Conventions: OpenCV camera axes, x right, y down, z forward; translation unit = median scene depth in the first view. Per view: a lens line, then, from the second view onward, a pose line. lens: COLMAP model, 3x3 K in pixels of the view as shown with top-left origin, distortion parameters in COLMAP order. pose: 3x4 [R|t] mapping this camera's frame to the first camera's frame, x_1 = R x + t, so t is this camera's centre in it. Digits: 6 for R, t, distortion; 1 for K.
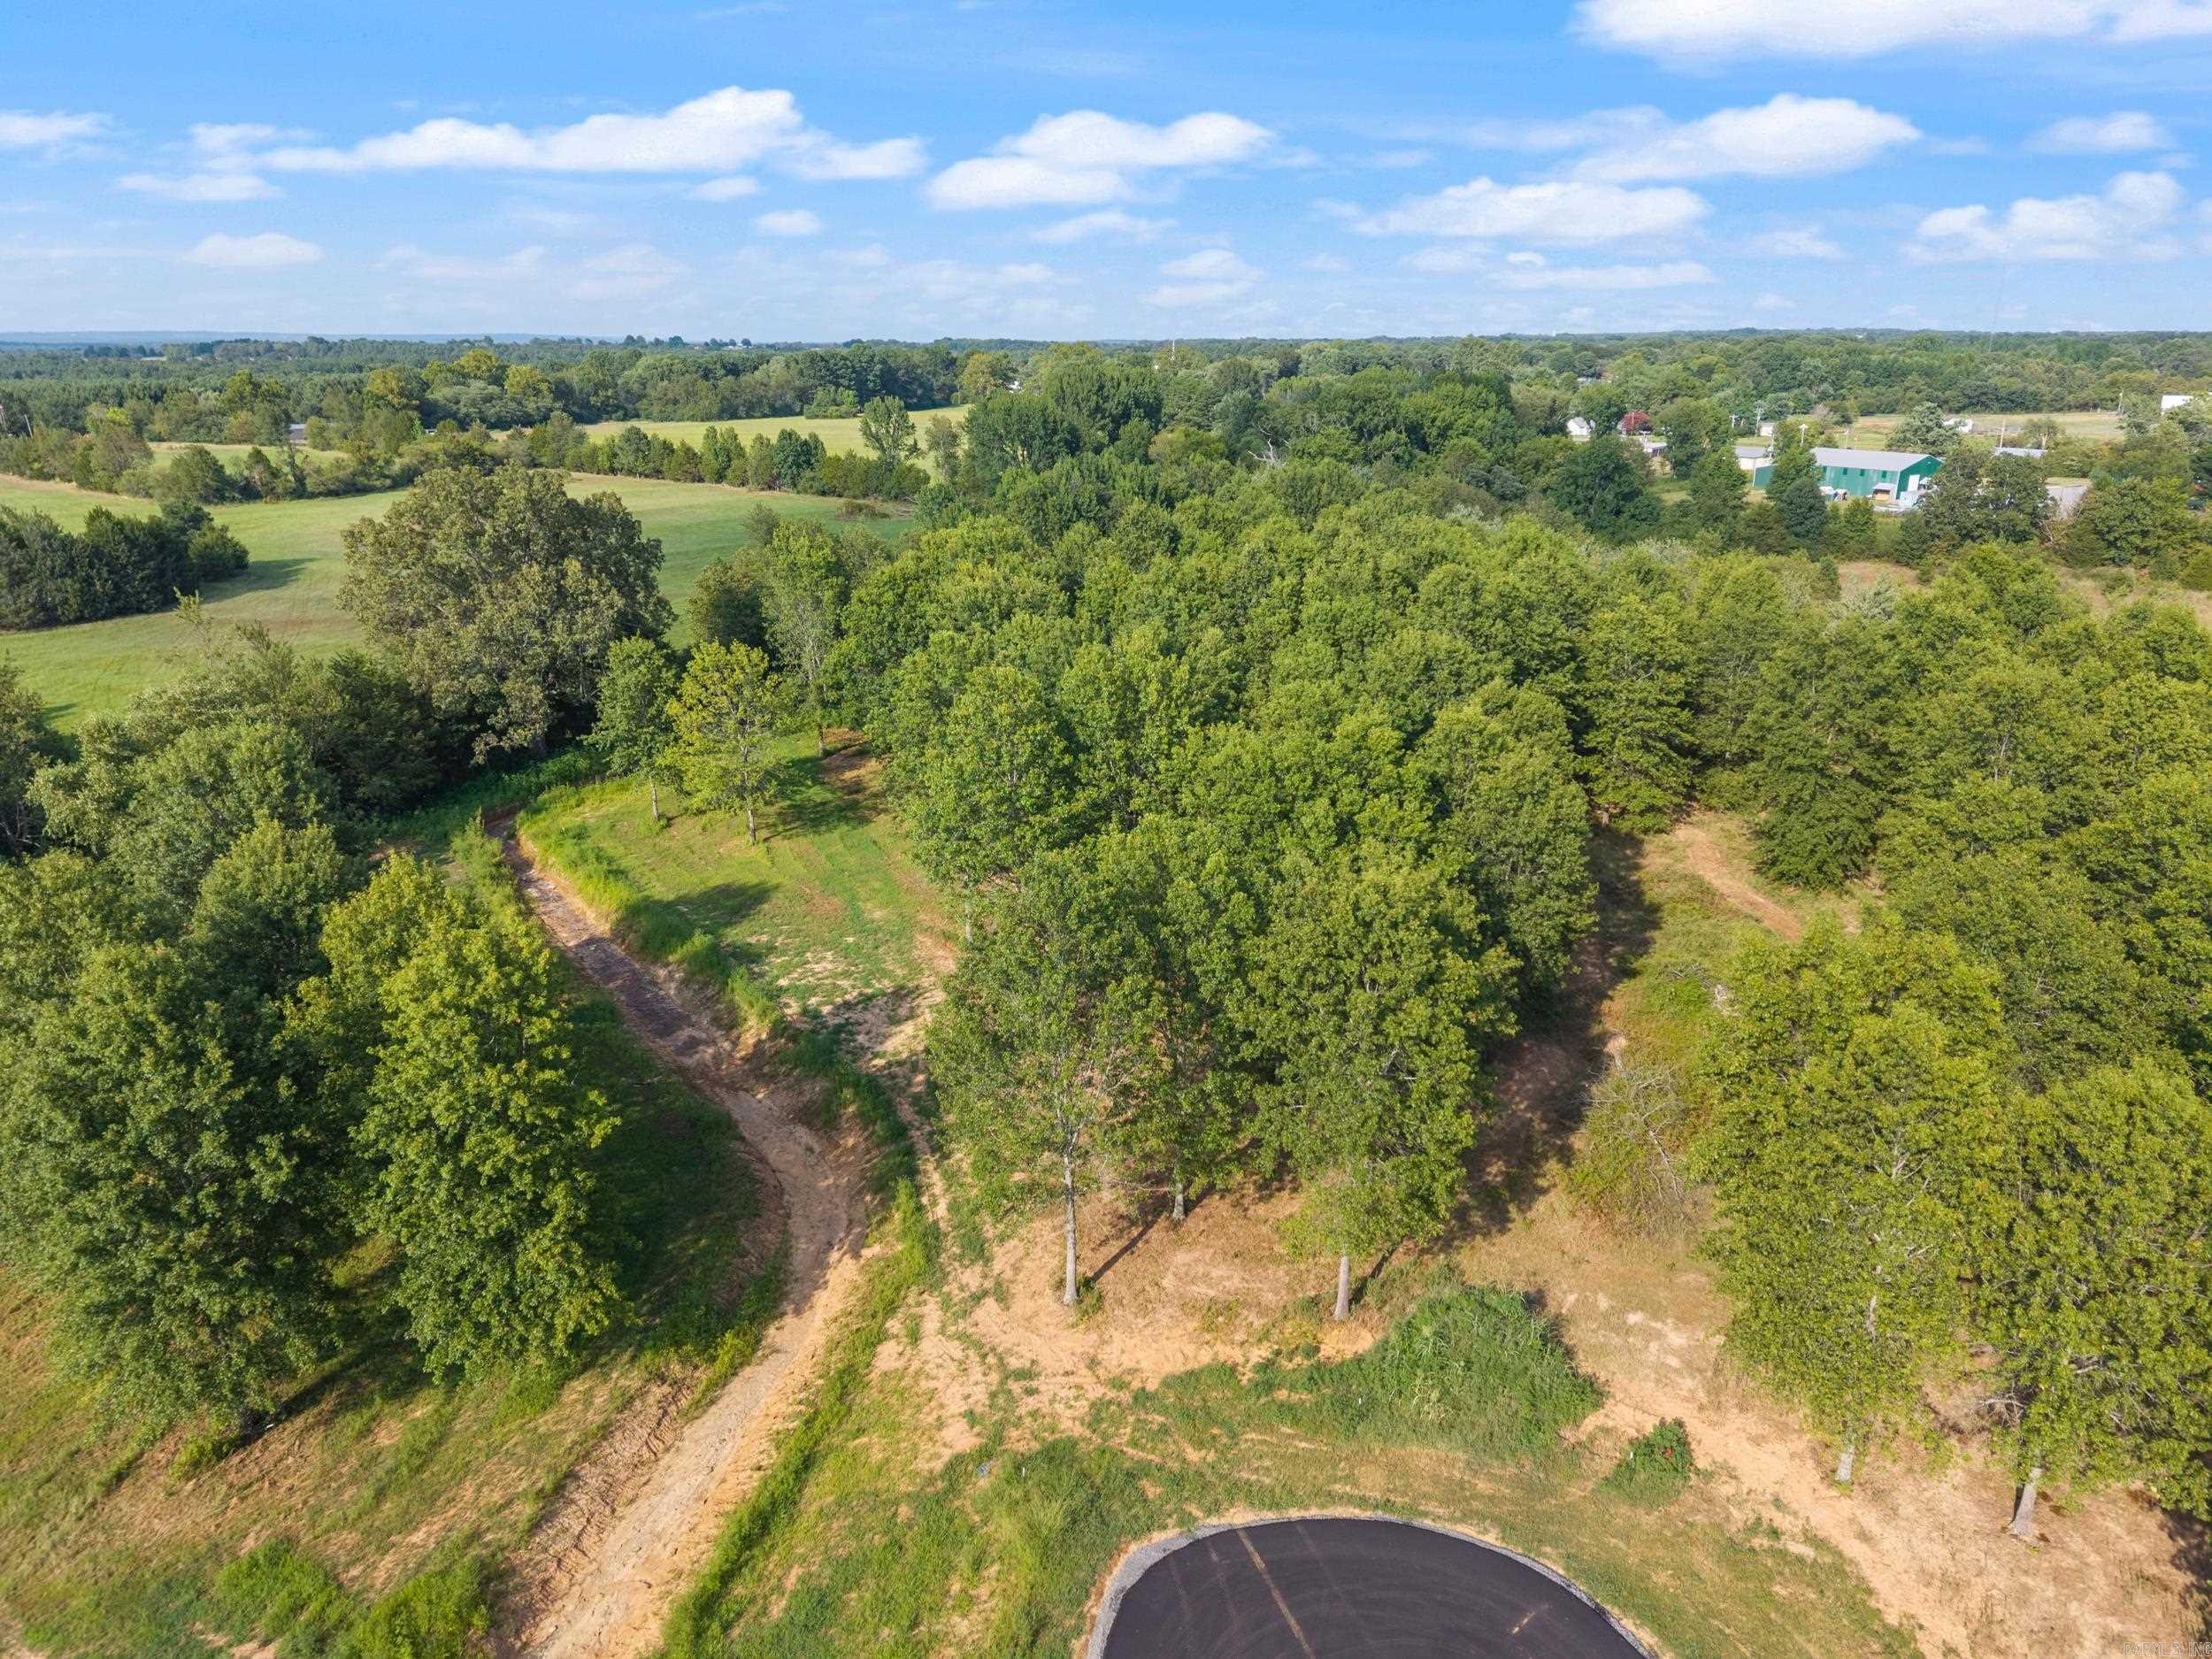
lens RADIAL K [[1482.8, 0, 1106.5], [0, 1482.8, 840.3], [0, 0, 1]] dist [0.027482, -0.027440]
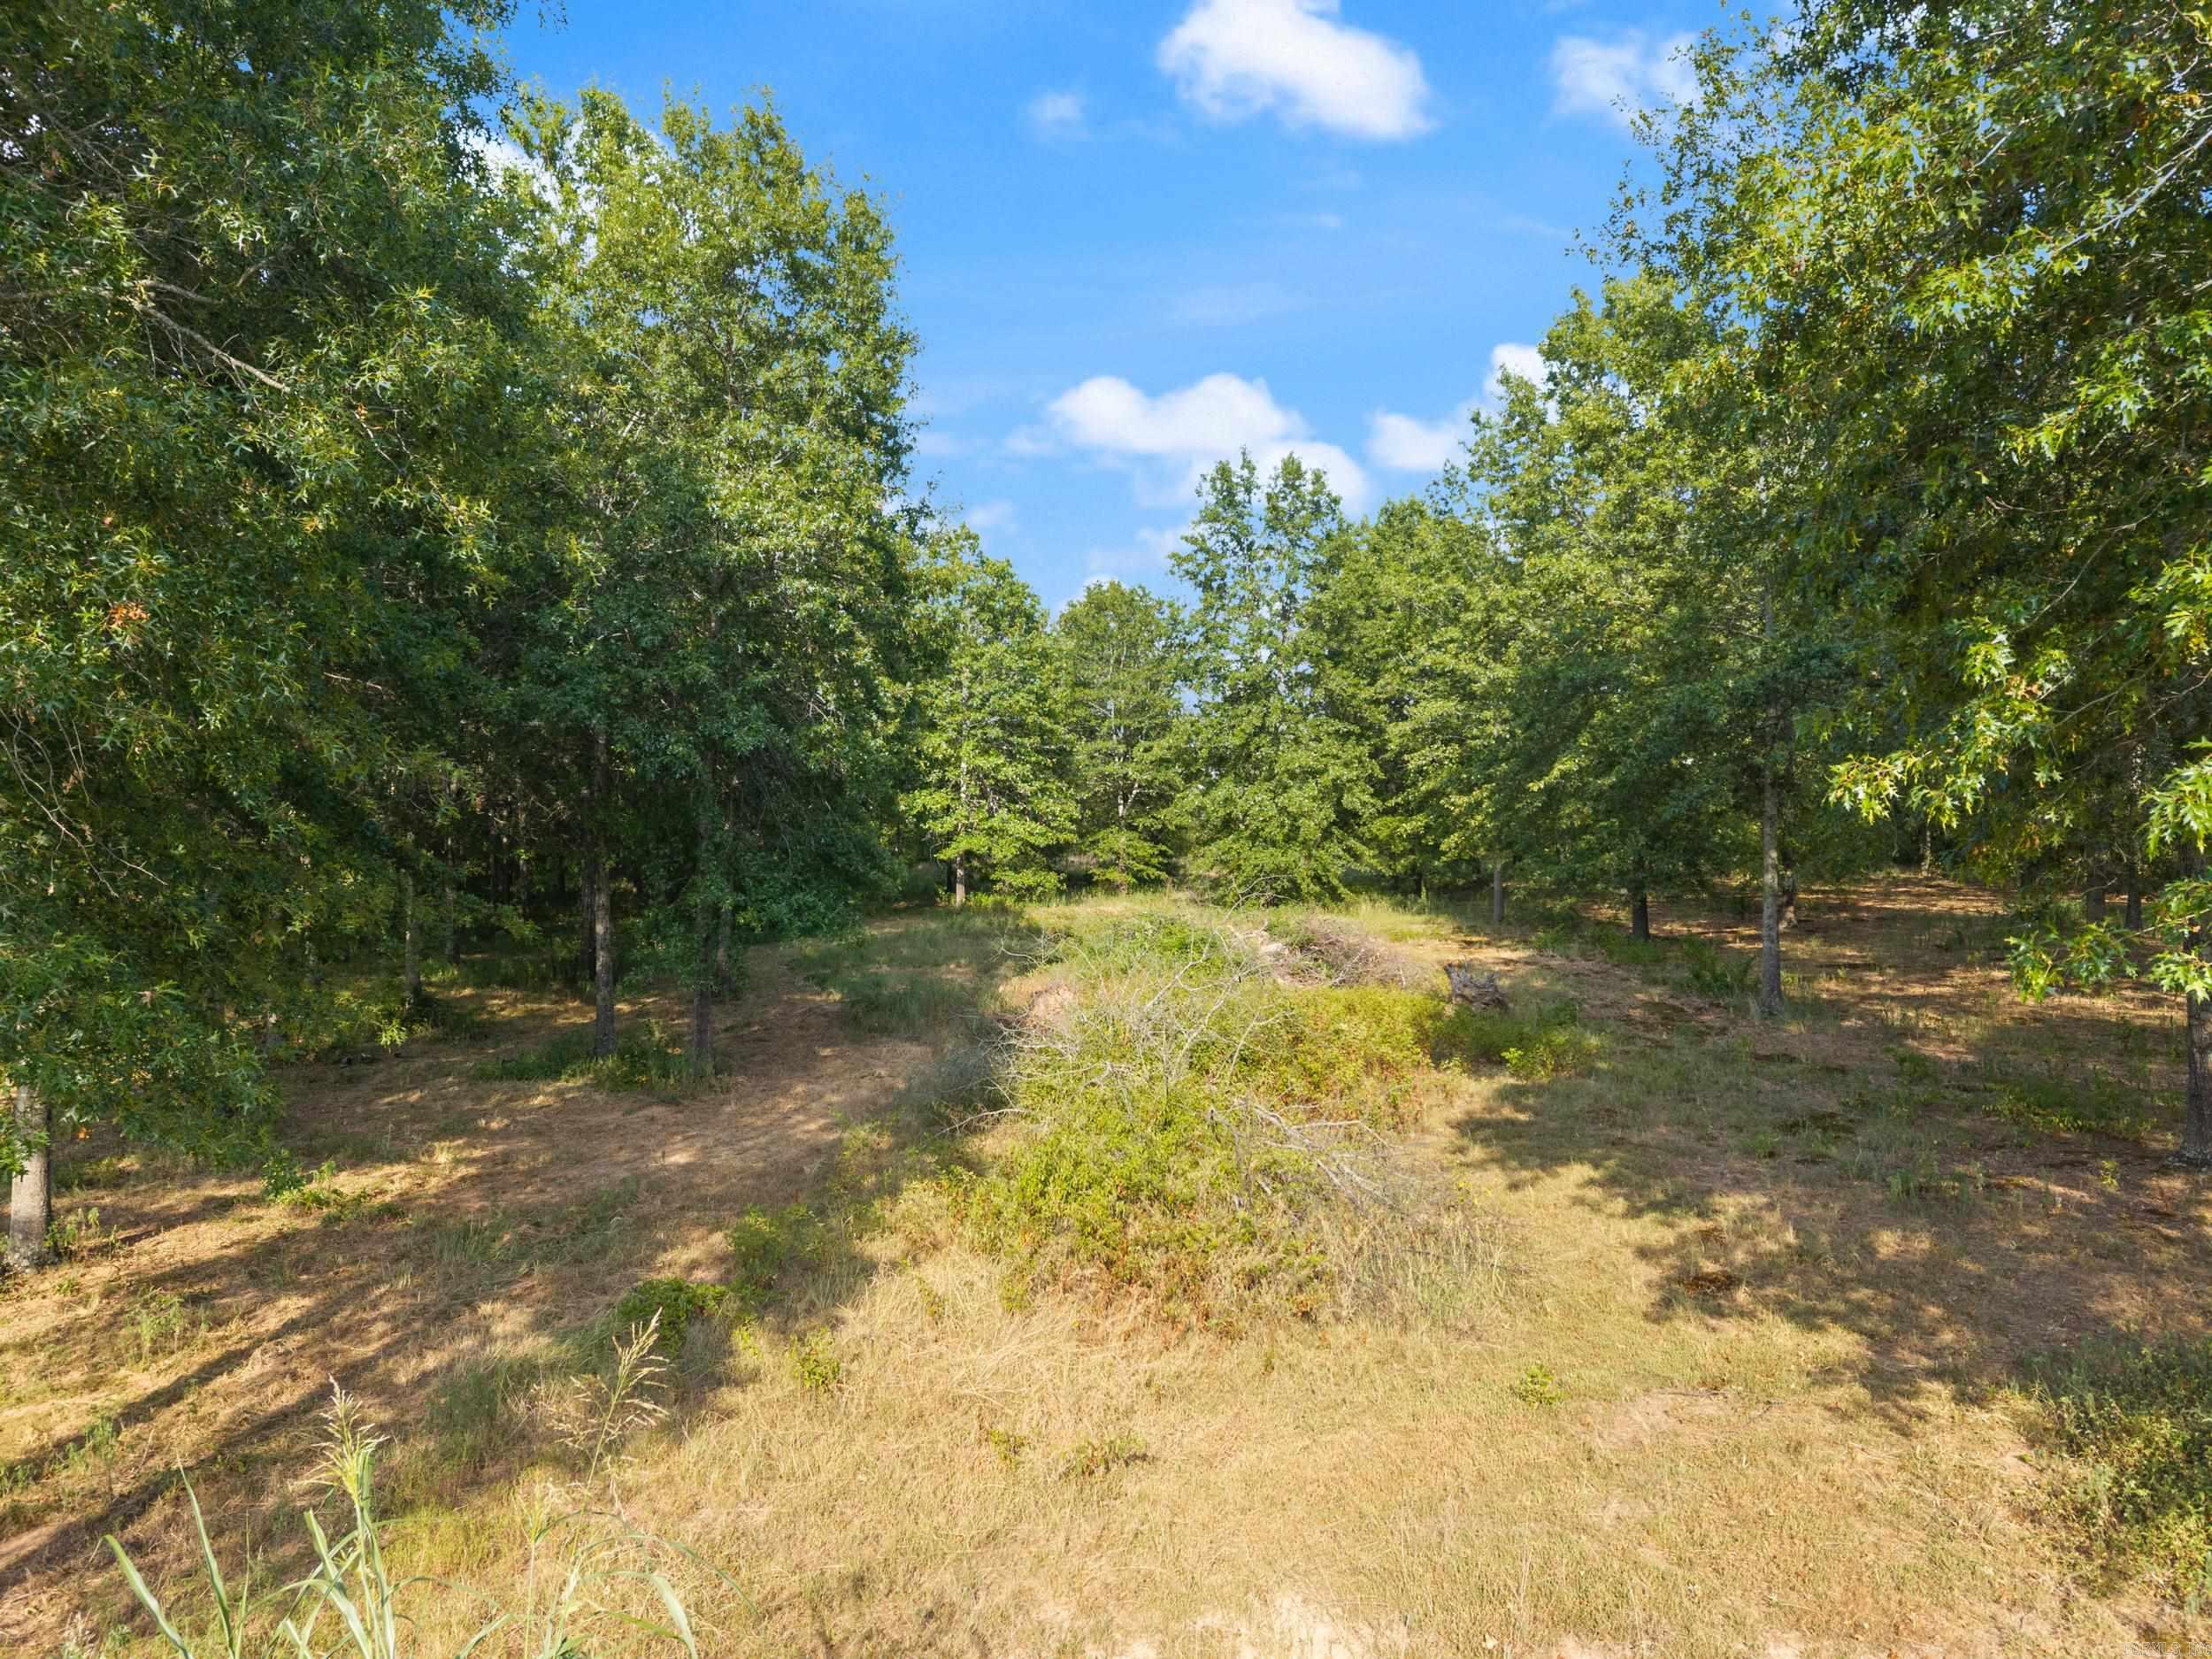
lens RADIAL K [[1482.8, 0, 1106.4], [0, 1482.8, 822.7], [0, 0, 1]] dist [0.027482, -0.027440]
pose [[0.904738, -0.003614, 0.425953, 0.121912], [0.142140, 0.945211, -0.293891, 0.131683], [-0.401554, 0.326439, 0.855682, 0.413501]]
